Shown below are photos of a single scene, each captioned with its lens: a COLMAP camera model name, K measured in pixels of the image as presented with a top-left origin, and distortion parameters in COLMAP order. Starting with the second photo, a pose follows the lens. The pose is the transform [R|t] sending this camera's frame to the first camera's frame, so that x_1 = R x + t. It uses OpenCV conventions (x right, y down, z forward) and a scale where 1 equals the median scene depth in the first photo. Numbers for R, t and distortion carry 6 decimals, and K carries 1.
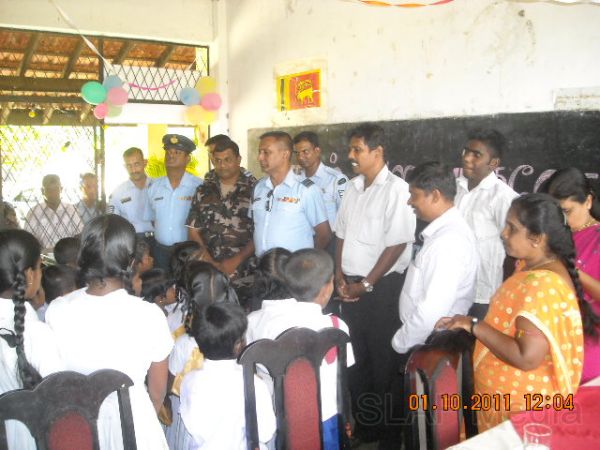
lens RADIAL K [[633.4, 0, 302.0], [0, 633.4, 219.6], [0, 0, 1]] dist [-0.130292, 0.000000]
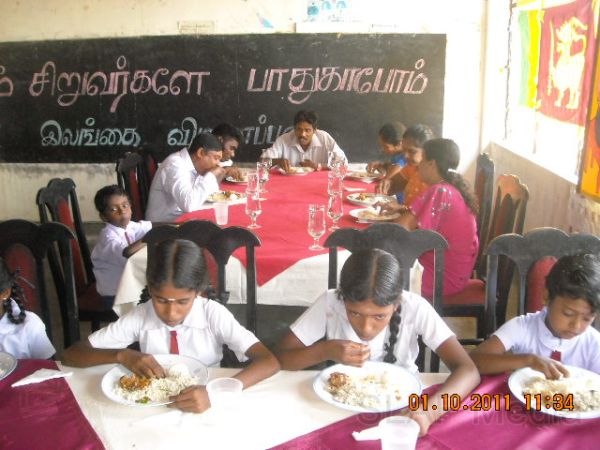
lens RADIAL K [[633.4, 0, 286.2], [0, 633.4, 231.4], [0, 0, 1]] dist [-0.130292, 0.000000]
pose [[0.706042, -0.178863, 0.685210, -0.424790], [0.077533, 0.981286, 0.176260, 0.046471], [-0.703913, -0.071321, 0.706697, -0.280345]]
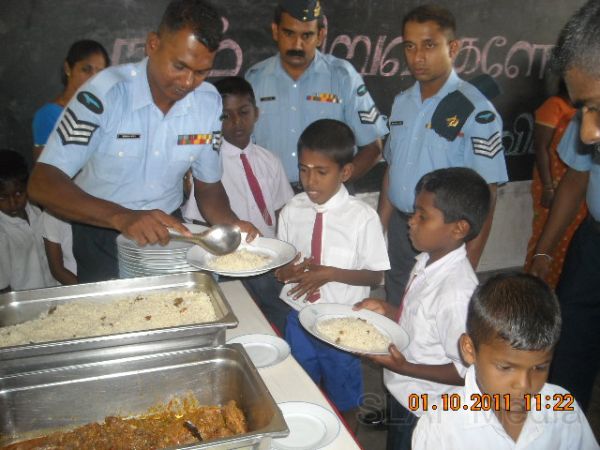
lens RADIAL K [[633.4, 0, 301.2], [0, 633.4, 226.2], [0, 0, 1]] dist [-0.130292, 0.000000]
pose [[0.392596, -0.247757, 0.885711, -0.524265], [0.092751, 0.968788, 0.229884, -0.034810], [-0.915022, -0.008101, 0.403322, 0.631181]]
